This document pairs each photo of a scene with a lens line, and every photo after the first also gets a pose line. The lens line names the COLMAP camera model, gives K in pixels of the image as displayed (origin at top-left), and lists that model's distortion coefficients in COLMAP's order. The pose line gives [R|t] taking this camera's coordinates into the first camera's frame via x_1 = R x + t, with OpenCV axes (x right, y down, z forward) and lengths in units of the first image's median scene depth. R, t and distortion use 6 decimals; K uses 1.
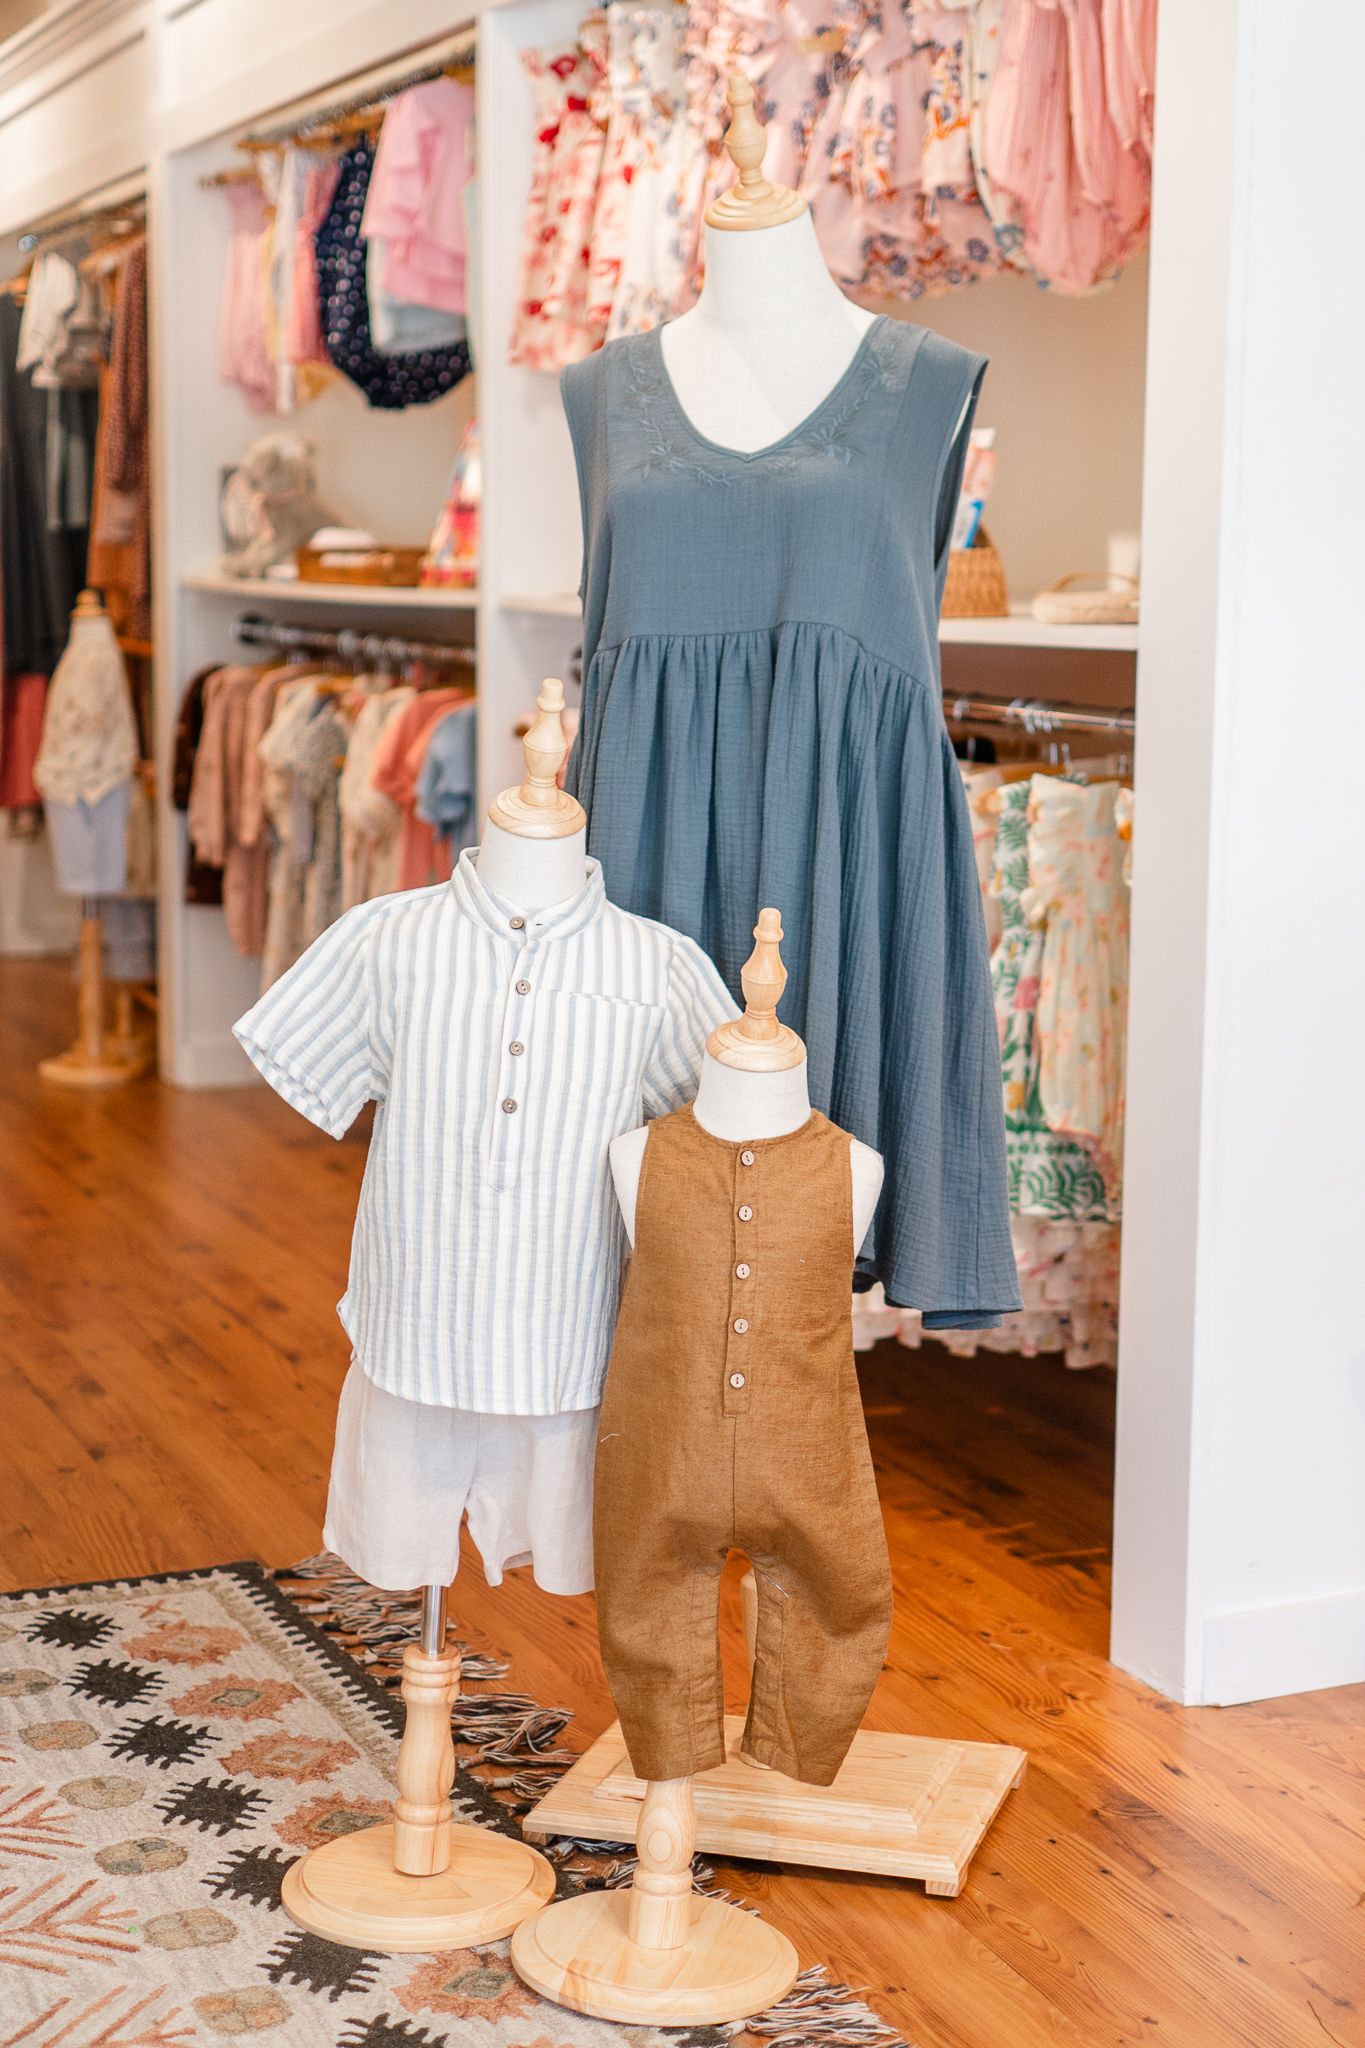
lens RADIAL K [[3034.2, 0, 645.3], [0, 3034.2, 1024.0], [0, 0, 1]] dist [0.019984, 0.014497]
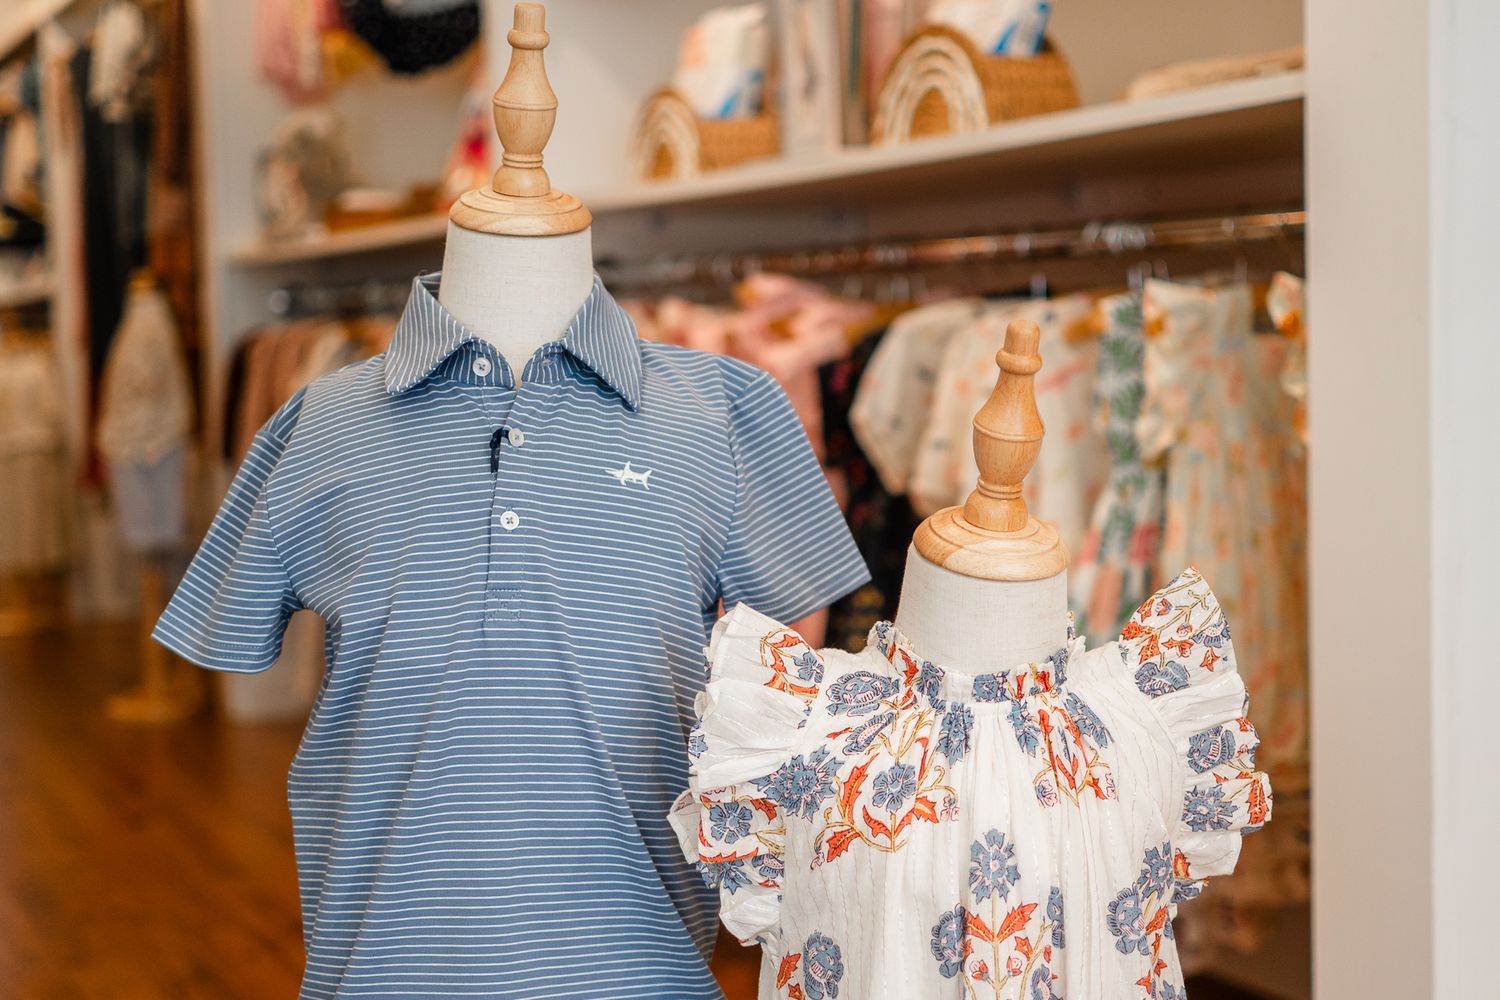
lens RADIAL K [[2255.5, 0, 750.0], [0, 2255.5, 500.0], [0, 0, 1]] dist [0.011330, -0.008931]
pose [[0.997920, -0.038022, 0.052050, -0.015935], [0.041727, 0.996528, -0.072047, 0.017141], [-0.049130, 0.074069, 0.996042, 0.343096]]
